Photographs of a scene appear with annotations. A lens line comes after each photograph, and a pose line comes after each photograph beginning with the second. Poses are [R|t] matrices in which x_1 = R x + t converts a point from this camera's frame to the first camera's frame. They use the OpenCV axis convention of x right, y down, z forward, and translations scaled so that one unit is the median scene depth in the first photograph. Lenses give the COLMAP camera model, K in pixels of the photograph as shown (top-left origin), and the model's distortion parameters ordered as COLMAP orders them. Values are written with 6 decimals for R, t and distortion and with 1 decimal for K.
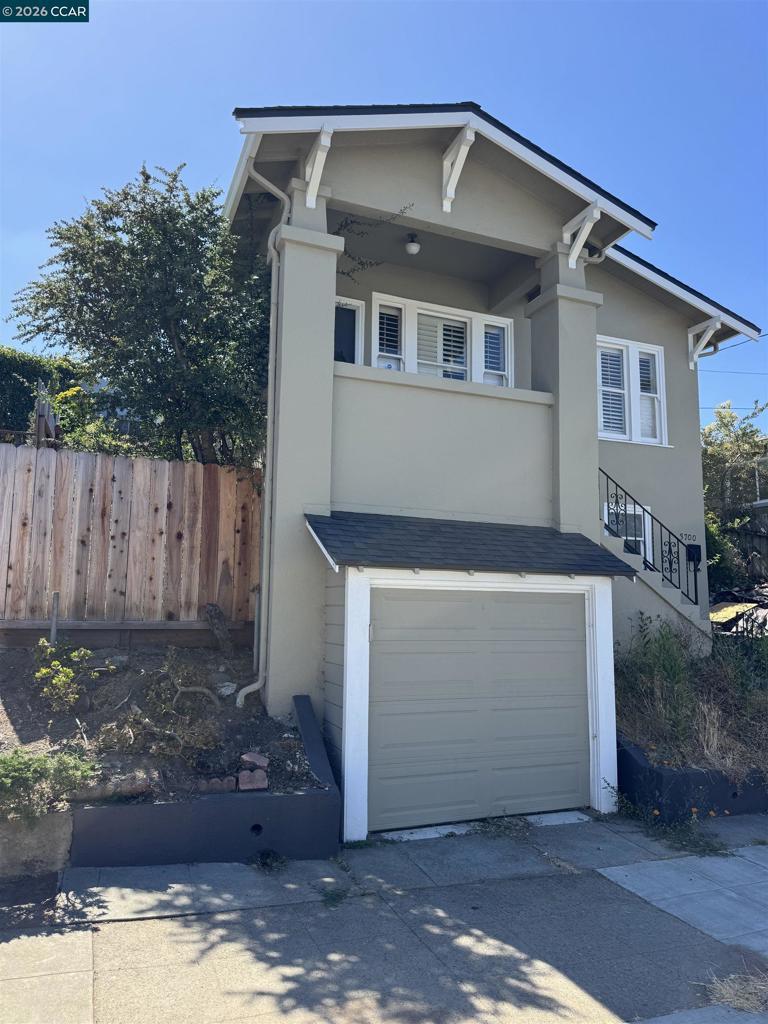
lens RADIAL K [[723.0, 0, 384.0], [0, 723.0, 512.0], [0, 0, 1]] dist [0.001884, -0.005739]
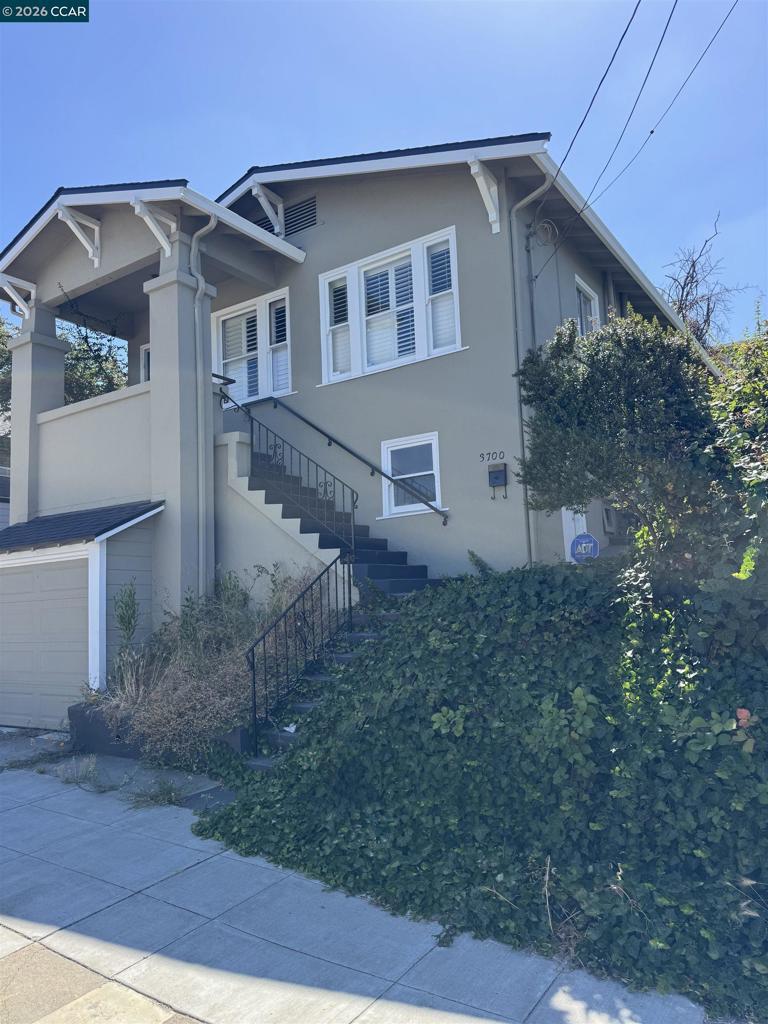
lens RADIAL K [[726.7, 0, 384.0], [0, 726.7, 512.0], [0, 0, 1]] dist [0.023208, -0.001413]
pose [[0.559943, -0.133082, -0.817773, 1.463730], [0.165357, 0.985109, -0.047092, 0.165571], [0.811863, -0.108856, 0.573611, 0.671141]]
